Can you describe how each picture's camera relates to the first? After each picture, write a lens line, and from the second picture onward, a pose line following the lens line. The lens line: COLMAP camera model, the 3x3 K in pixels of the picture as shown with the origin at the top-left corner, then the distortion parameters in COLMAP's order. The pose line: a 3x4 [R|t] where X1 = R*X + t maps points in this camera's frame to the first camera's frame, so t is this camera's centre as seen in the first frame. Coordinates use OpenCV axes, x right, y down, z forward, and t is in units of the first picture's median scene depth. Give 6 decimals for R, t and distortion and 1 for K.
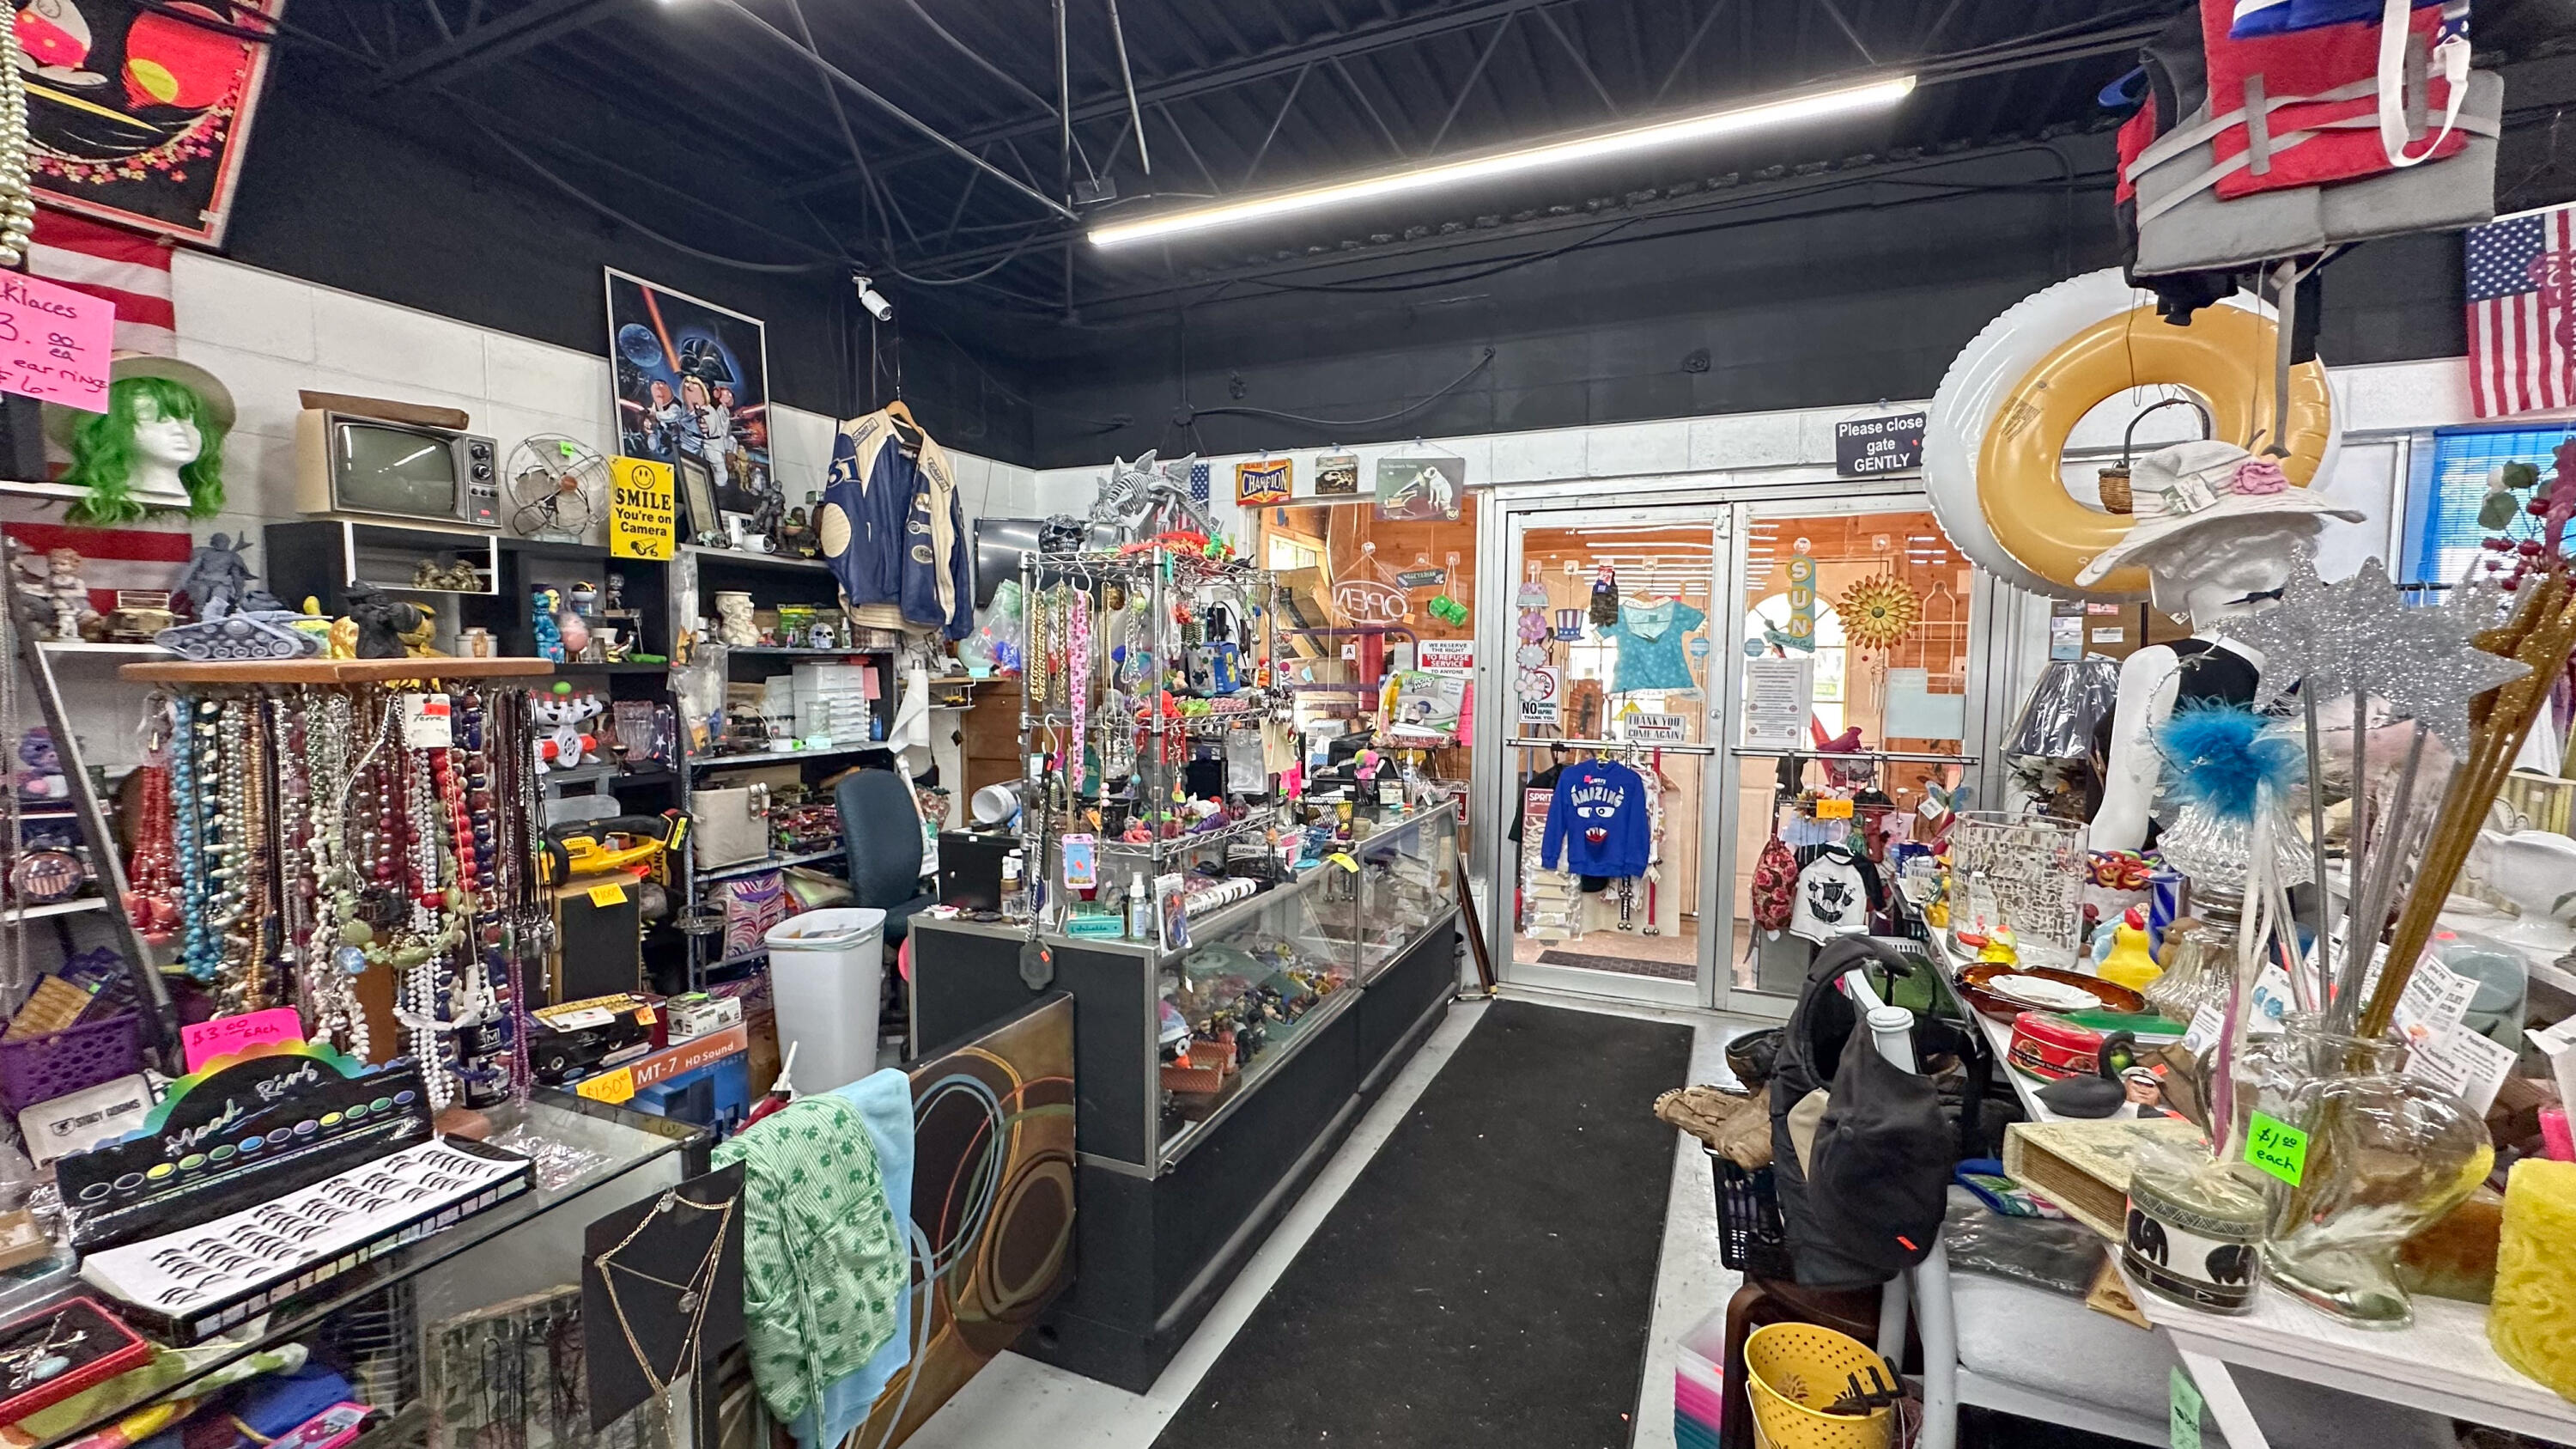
lens RADIAL K [[1026.7, 0, 1291.3], [0, 1026.7, 719.6], [0, 0, 1]] dist [-0.004082, 0.001650]
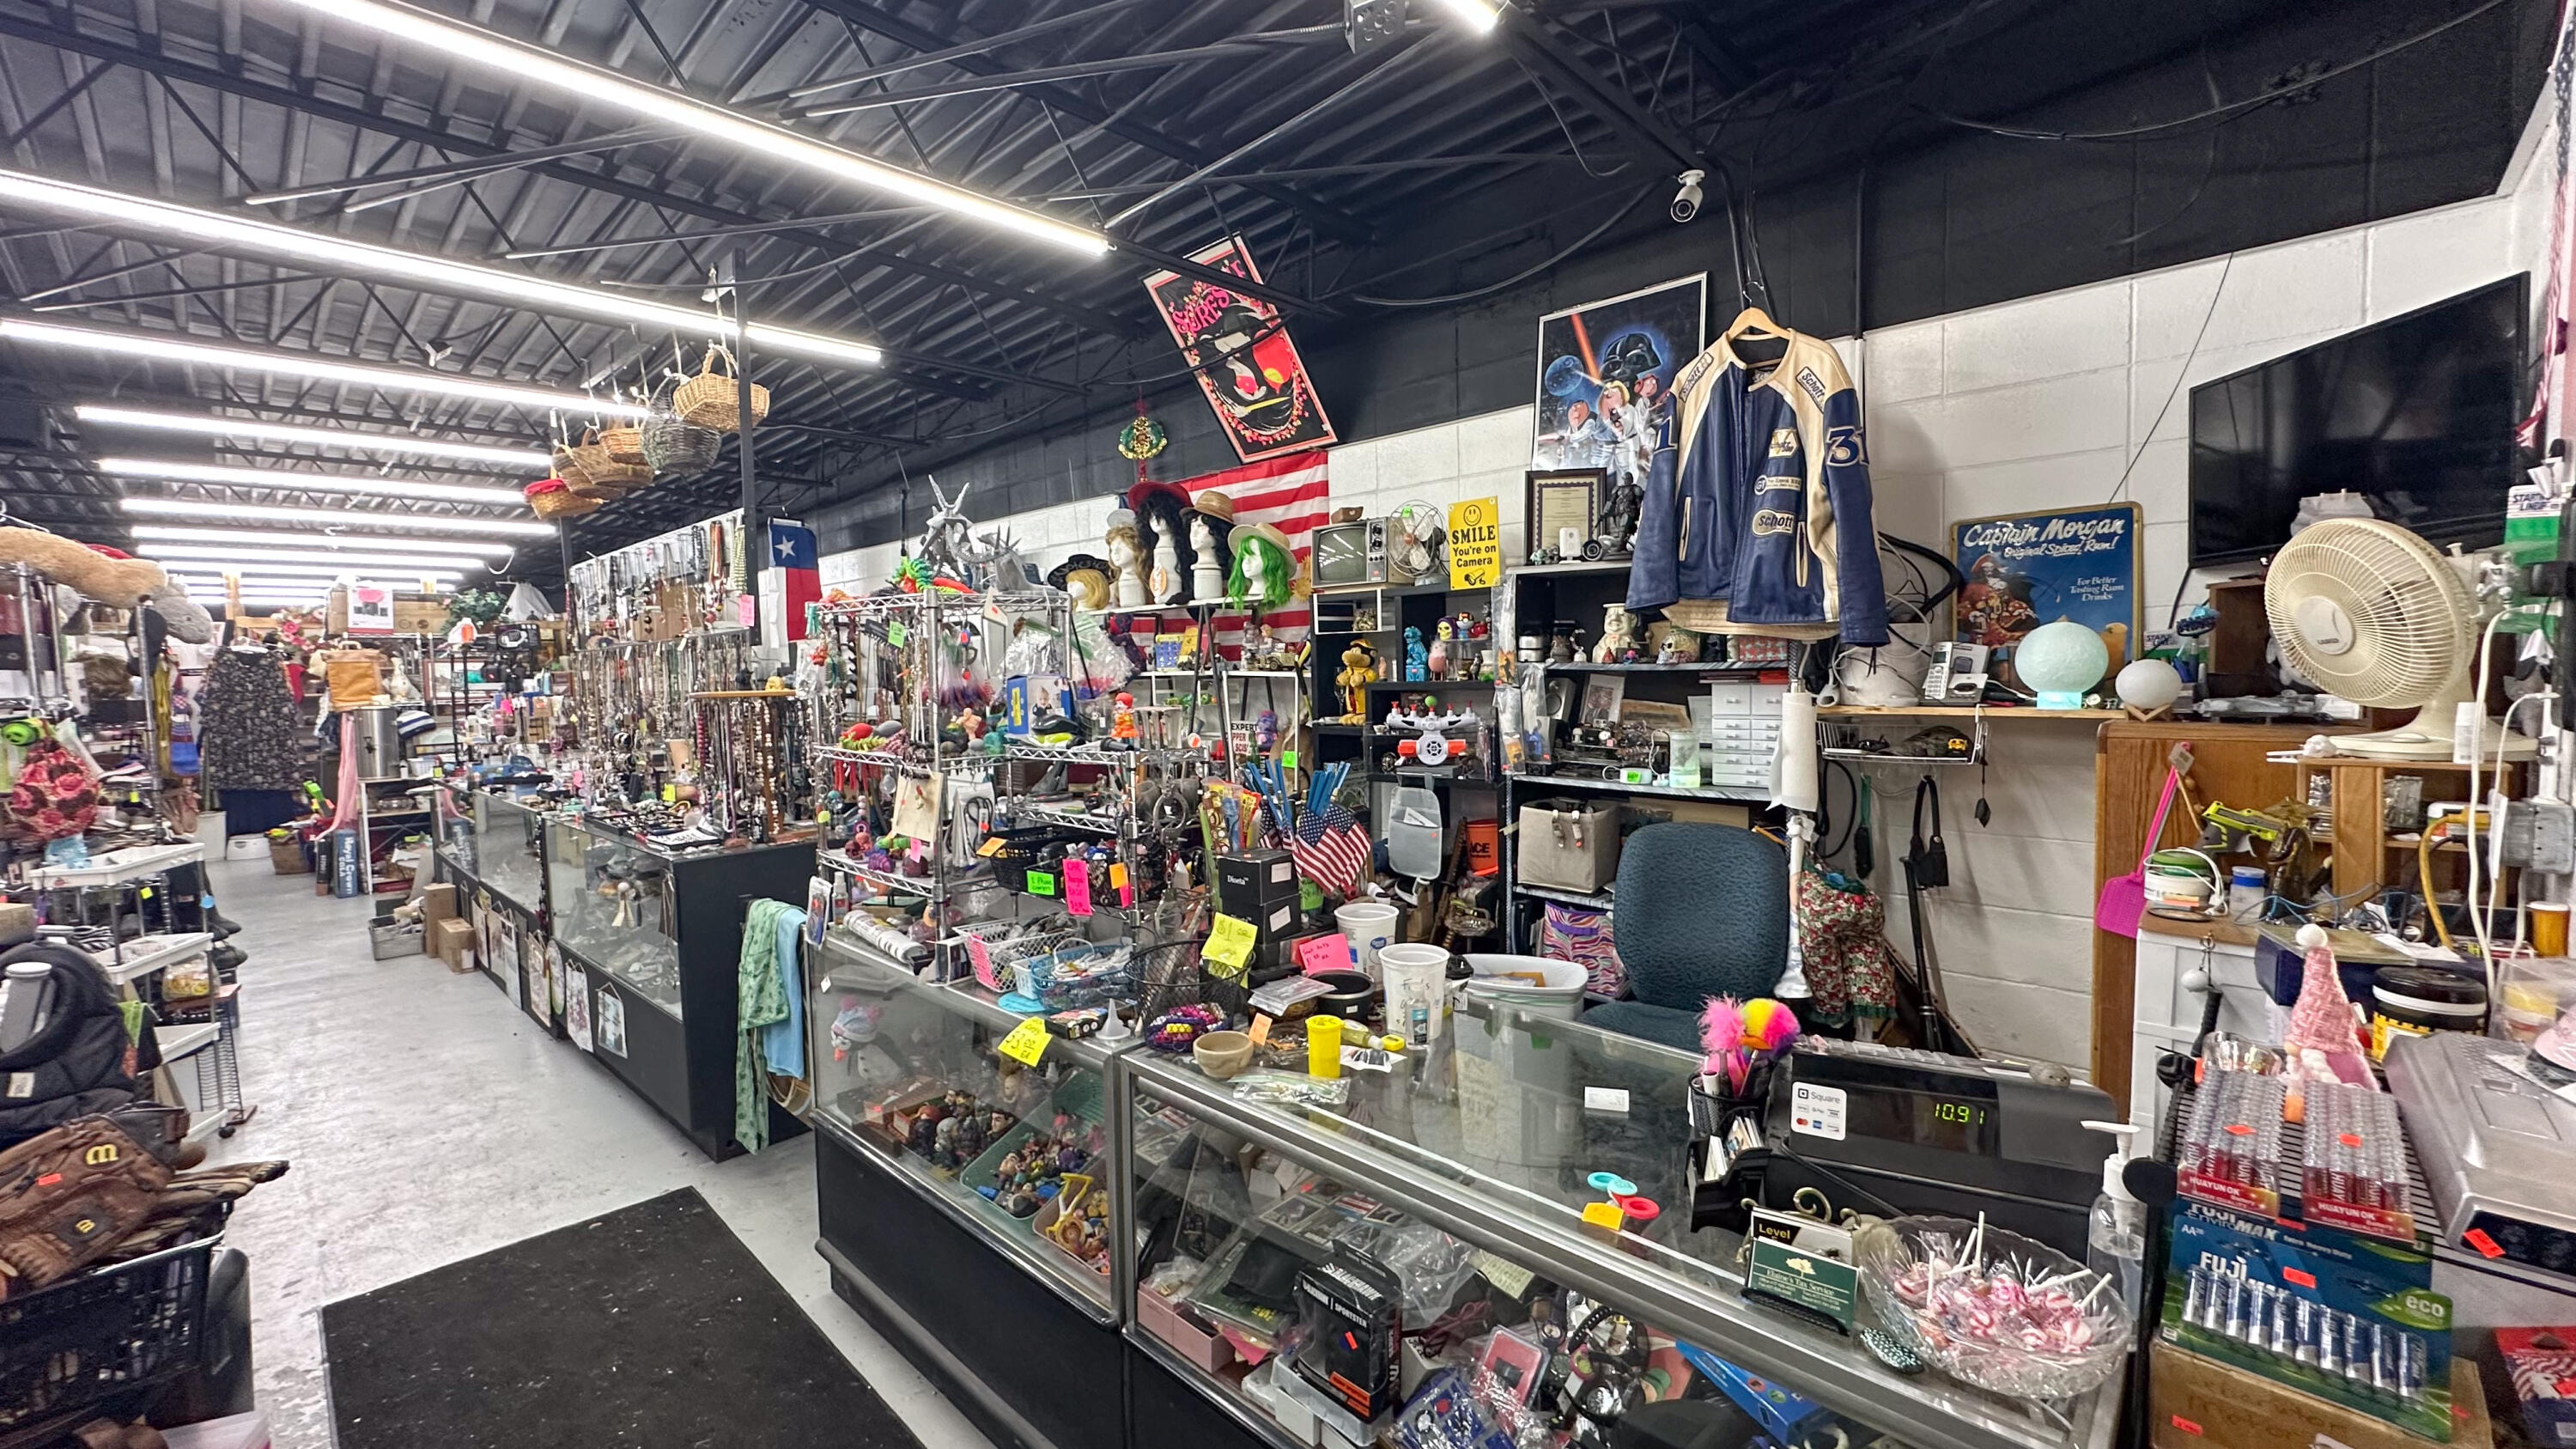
lens RADIAL K [[1026.7, 0, 1279.5], [0, 1026.7, 721.3], [0, 0, 1]] dist [-0.004082, 0.001650]
pose [[-0.354549, 0.054493, -0.933448, 0.490043], [-0.042336, 0.996341, 0.074245, -0.085120], [0.934078, 0.065842, -0.350945, 1.188007]]
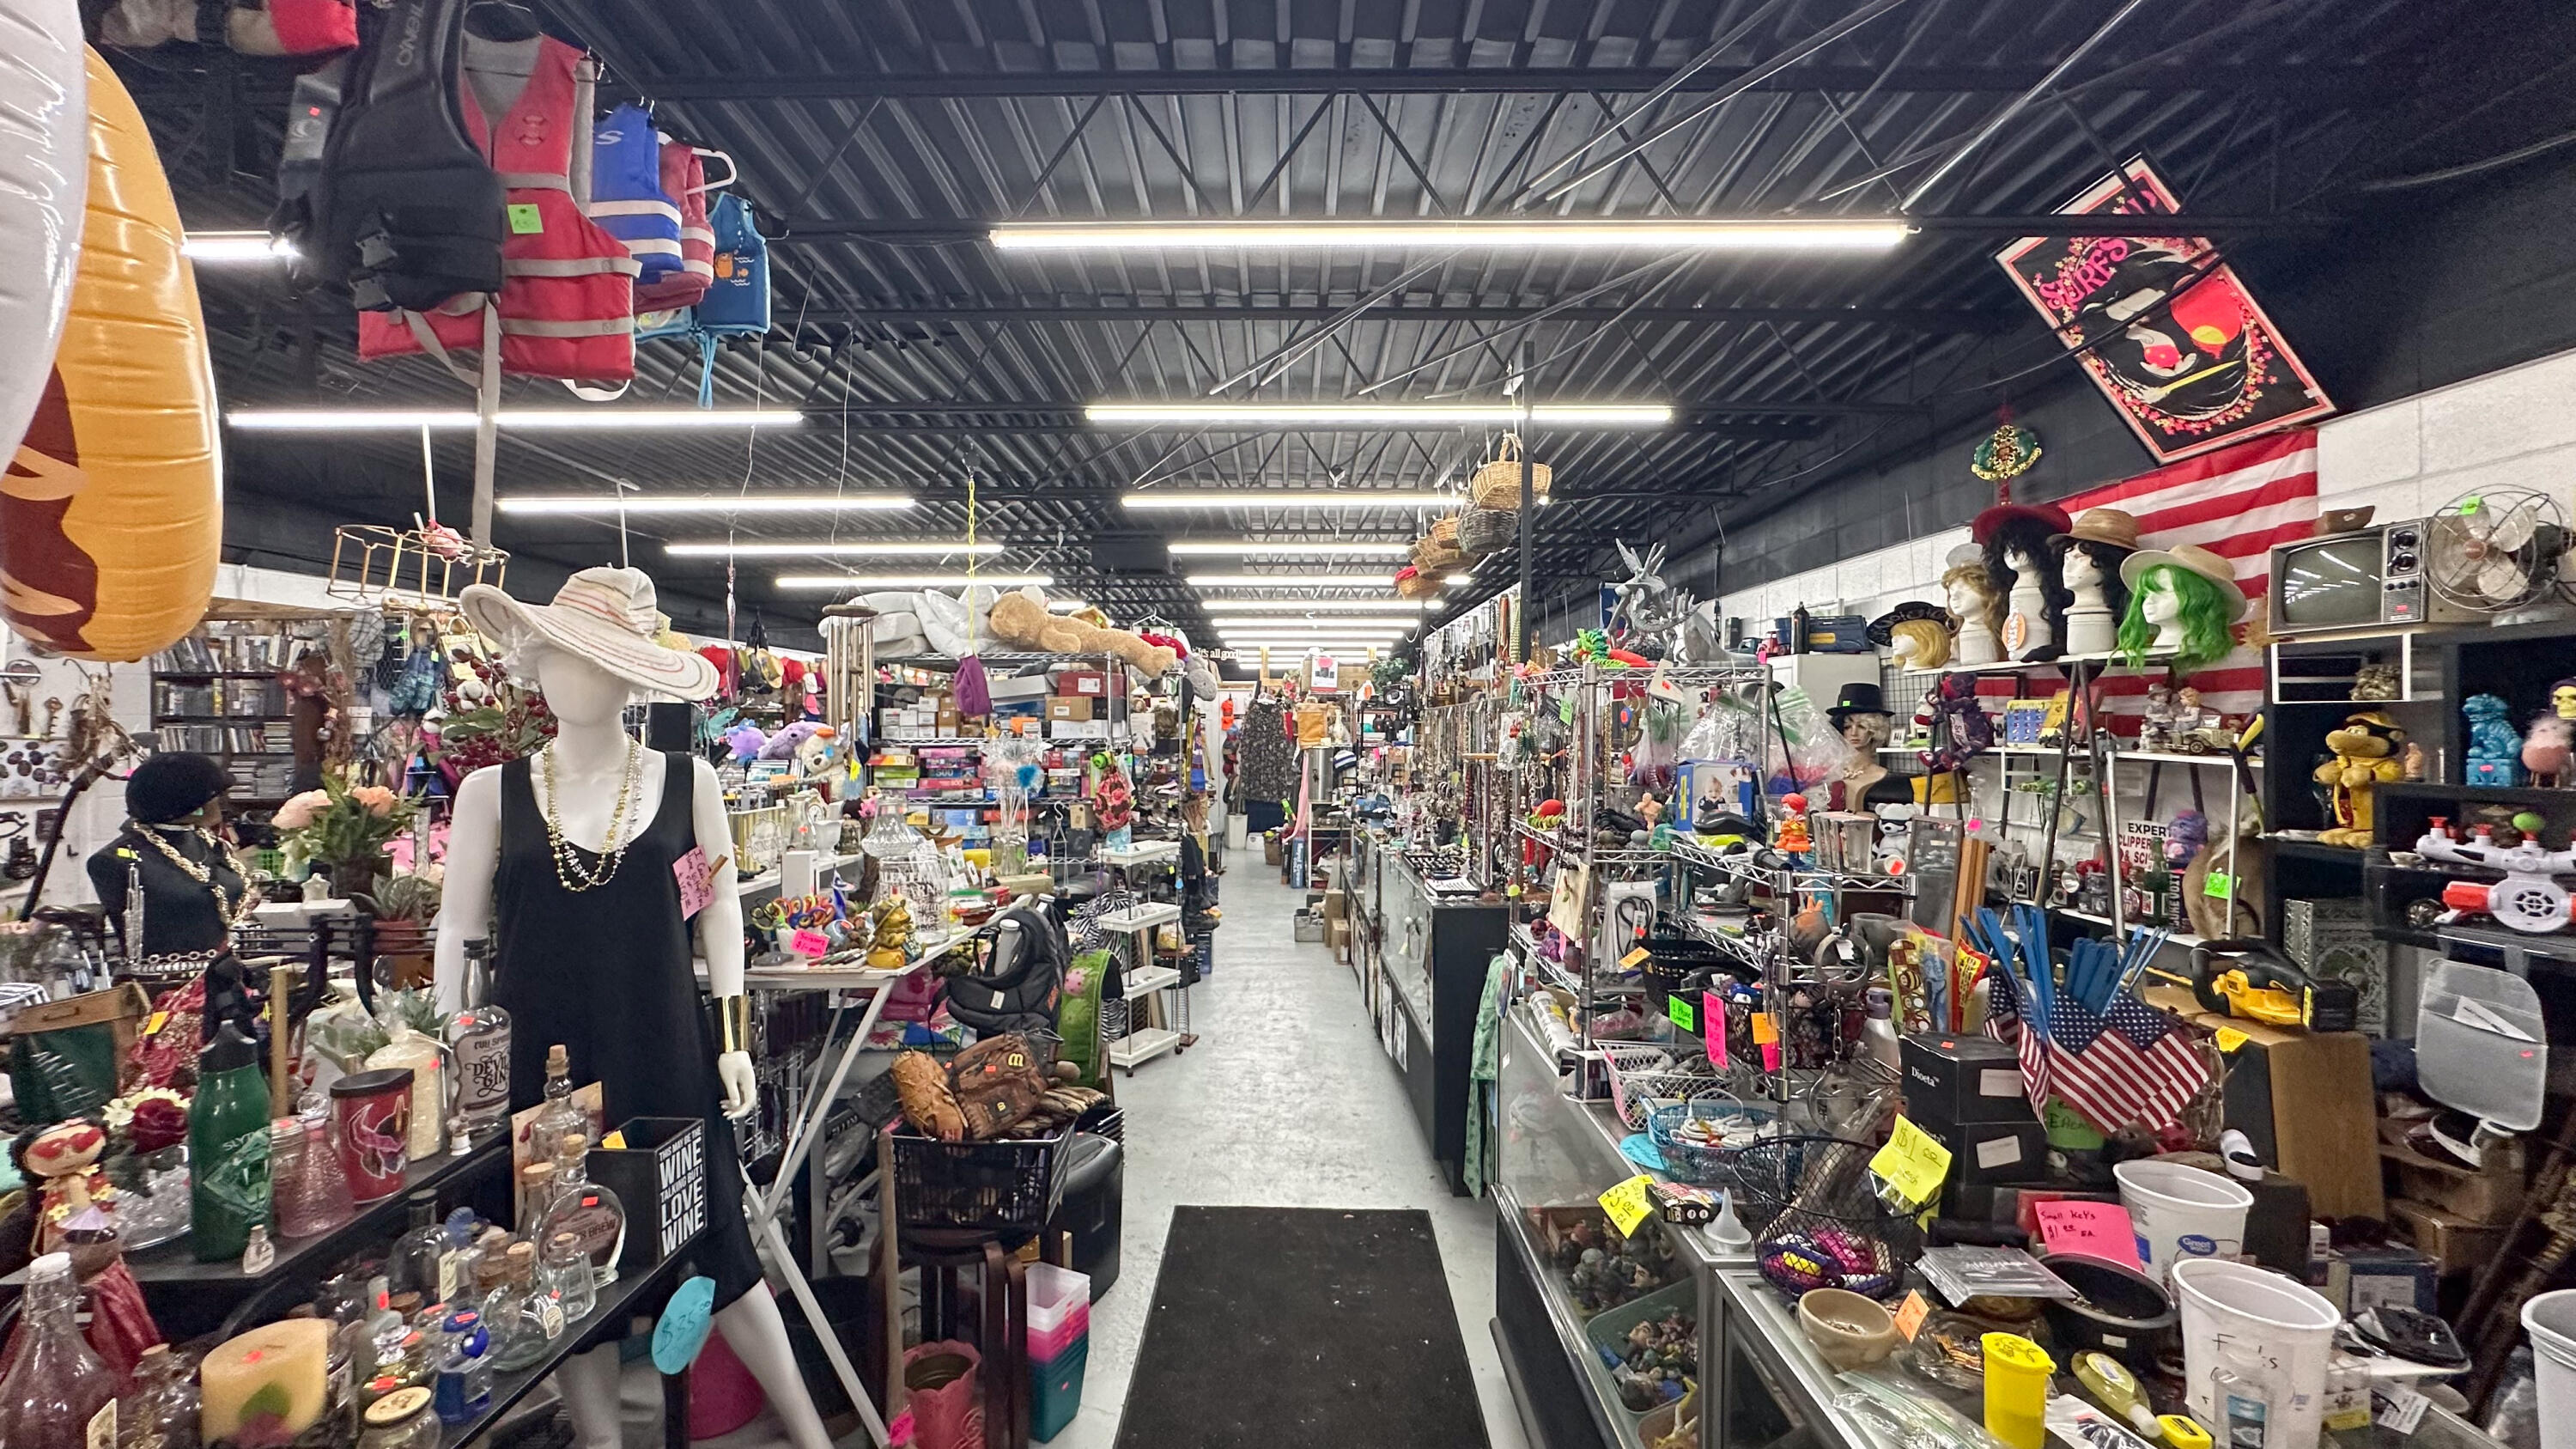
lens RADIAL K [[1026.7, 0, 1293.5], [0, 1026.7, 722.3], [0, 0, 1]] dist [-0.004082, 0.001650]
pose [[-0.914819, -0.010695, -0.403723, 0.364139], [-0.036829, 0.997693, 0.057025, -0.103343], [0.402182, 0.067036, -0.913102, 1.224457]]
